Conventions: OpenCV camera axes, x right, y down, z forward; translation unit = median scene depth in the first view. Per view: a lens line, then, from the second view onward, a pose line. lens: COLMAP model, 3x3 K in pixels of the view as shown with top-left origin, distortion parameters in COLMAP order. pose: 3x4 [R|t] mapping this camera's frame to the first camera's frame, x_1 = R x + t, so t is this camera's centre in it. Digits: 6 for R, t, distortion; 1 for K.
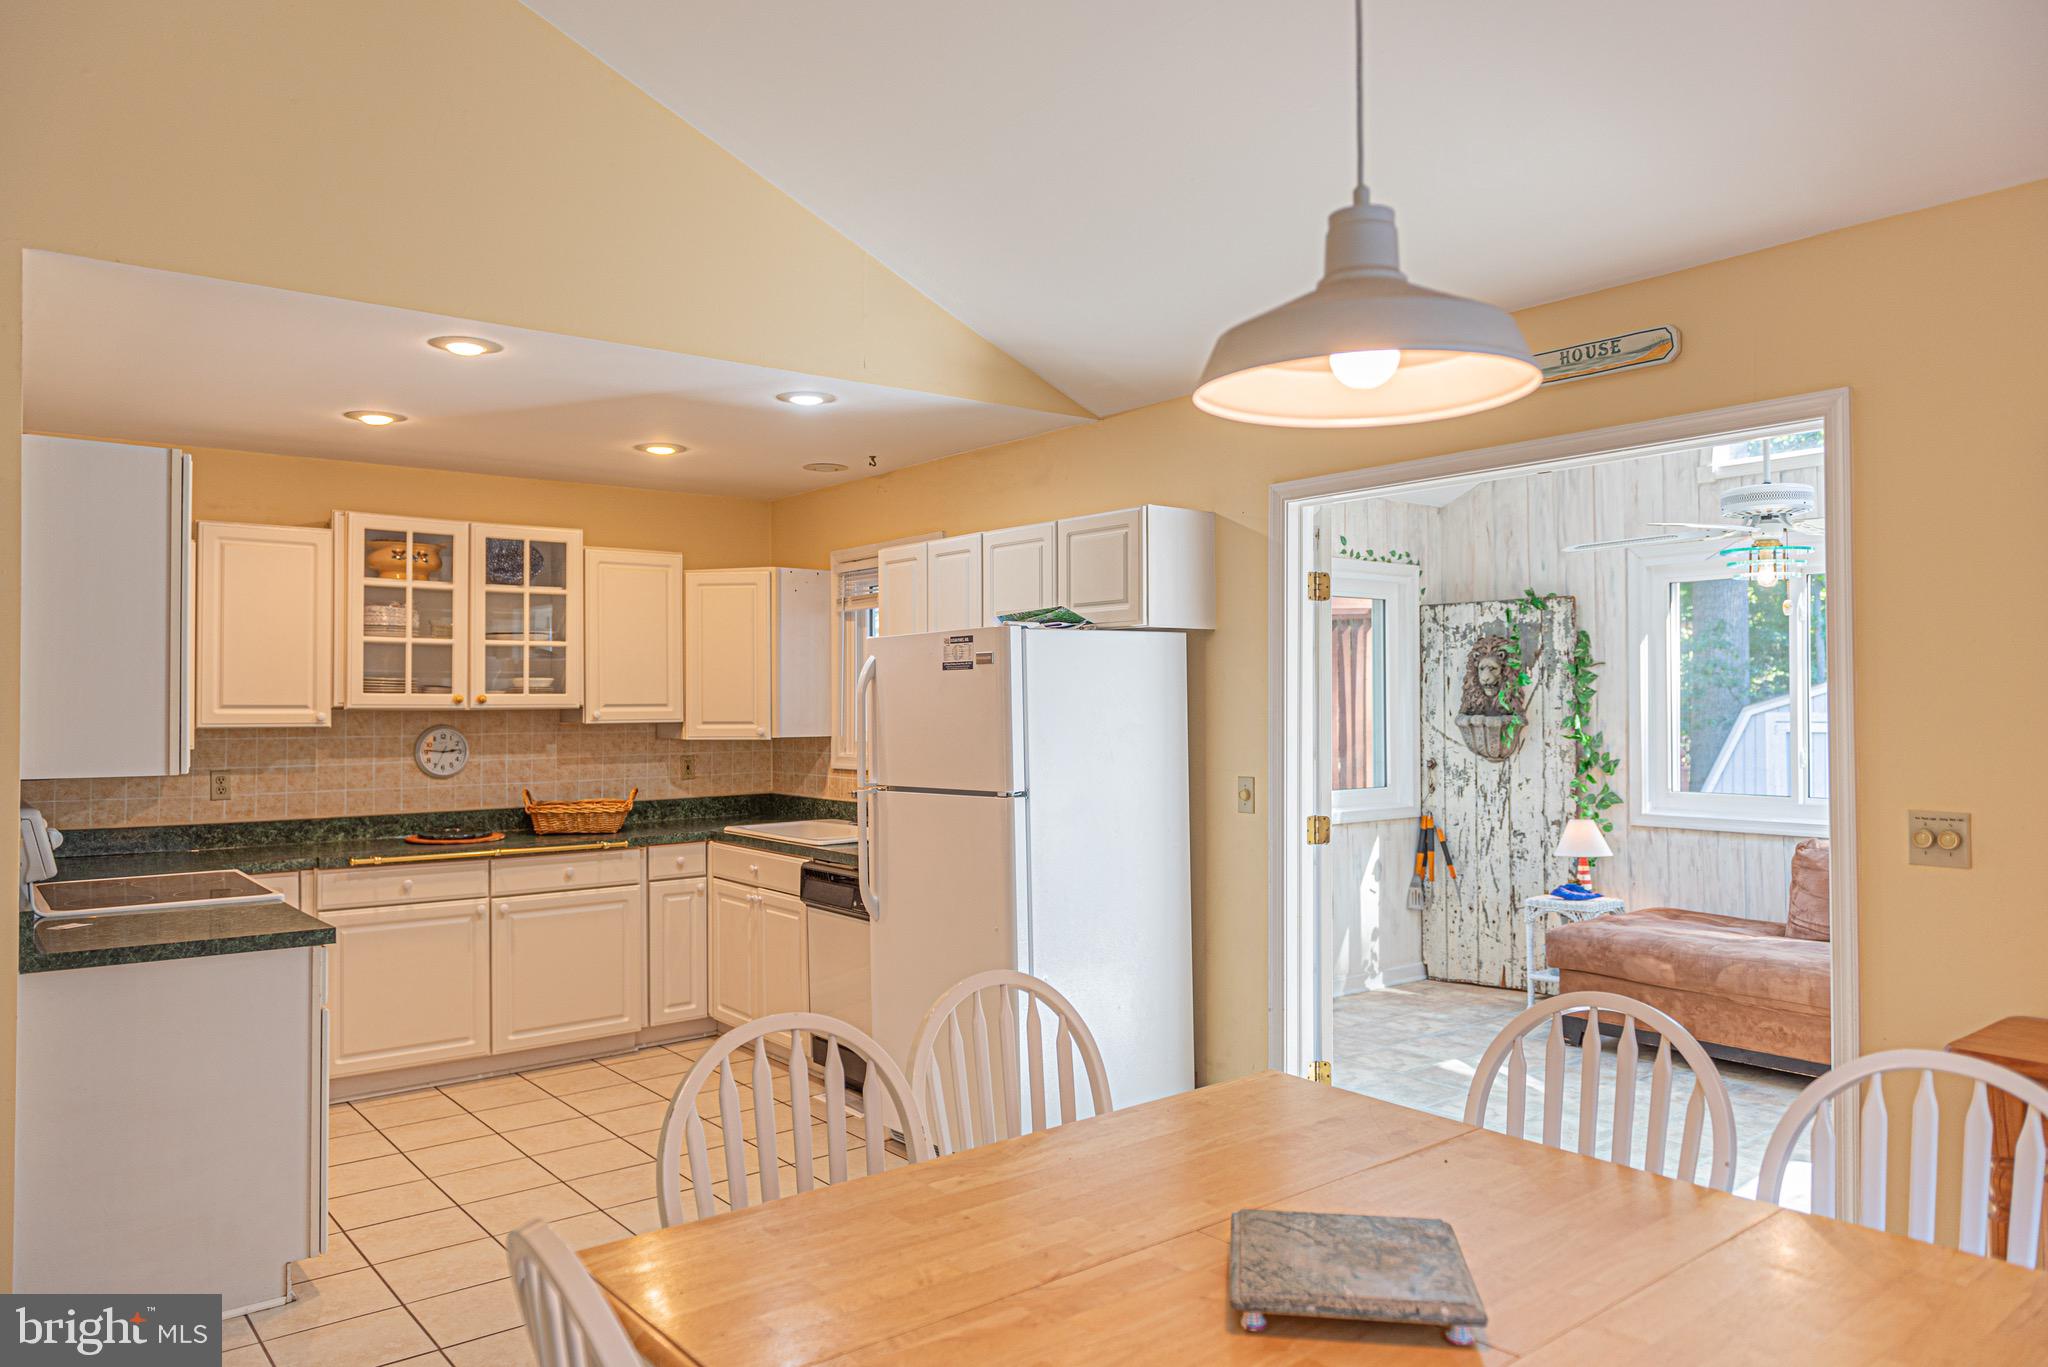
lens RADIAL K [[1384.8, 0, 999.2], [0, 1384.8, 685.1], [0, 0, 1]] dist [0.010470, -0.008605]
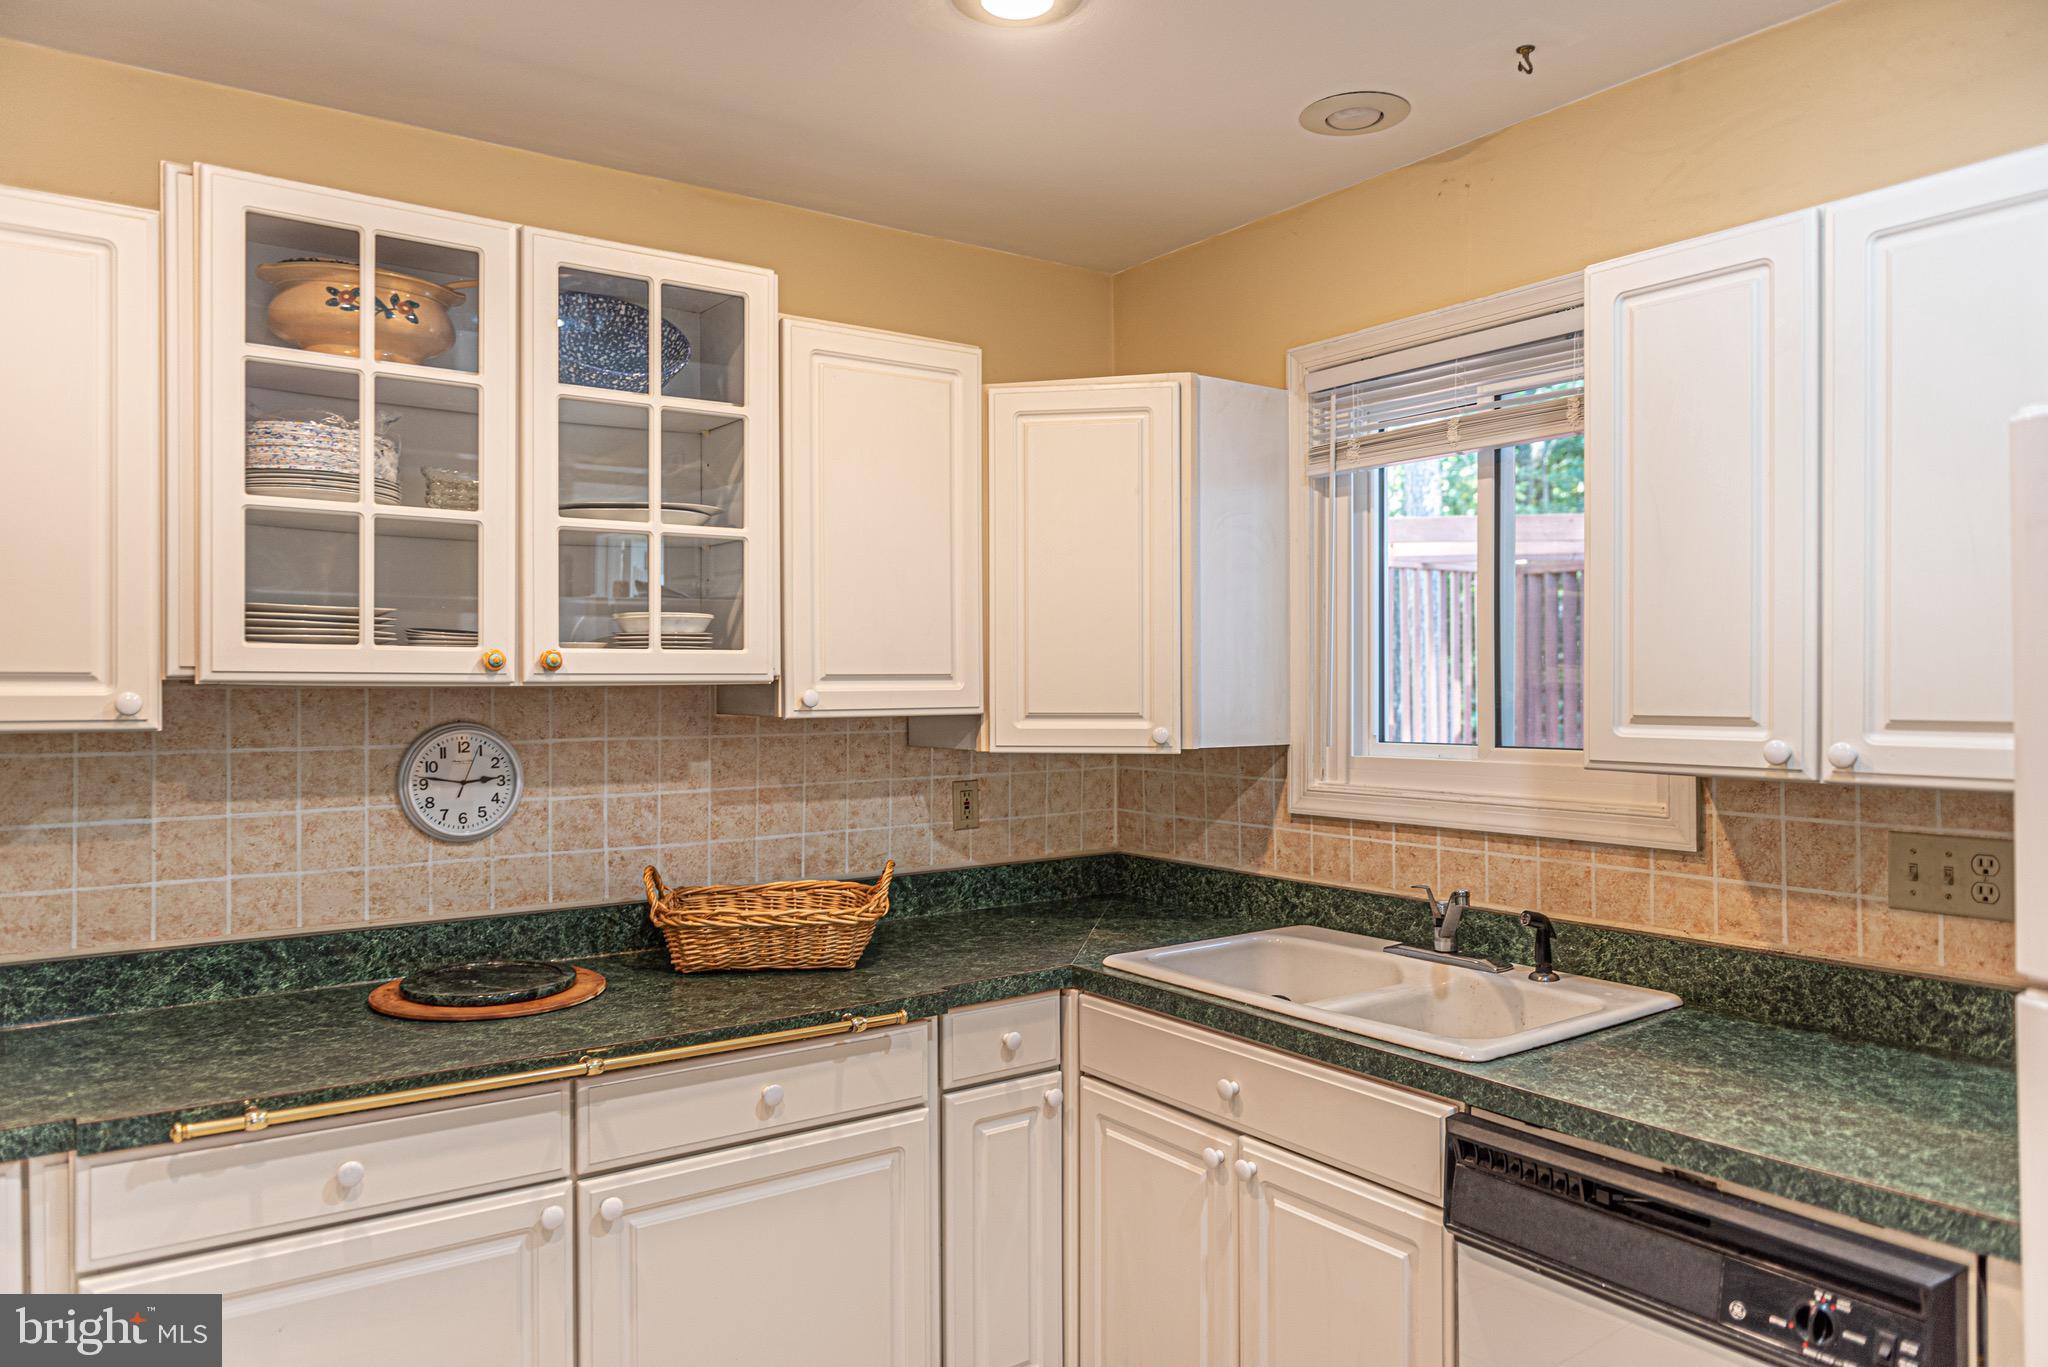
lens RADIAL K [[1384.8, 0, 1021.4], [0, 1384.8, 685.1], [0, 0, 1]] dist [0.010470, -0.008605]
pose [[0.999595, 0.002473, -0.028356, -0.220895], [-0.001998, 0.999857, 0.016792, 0.010207], [0.028393, -0.016728, 0.999457, 0.590167]]
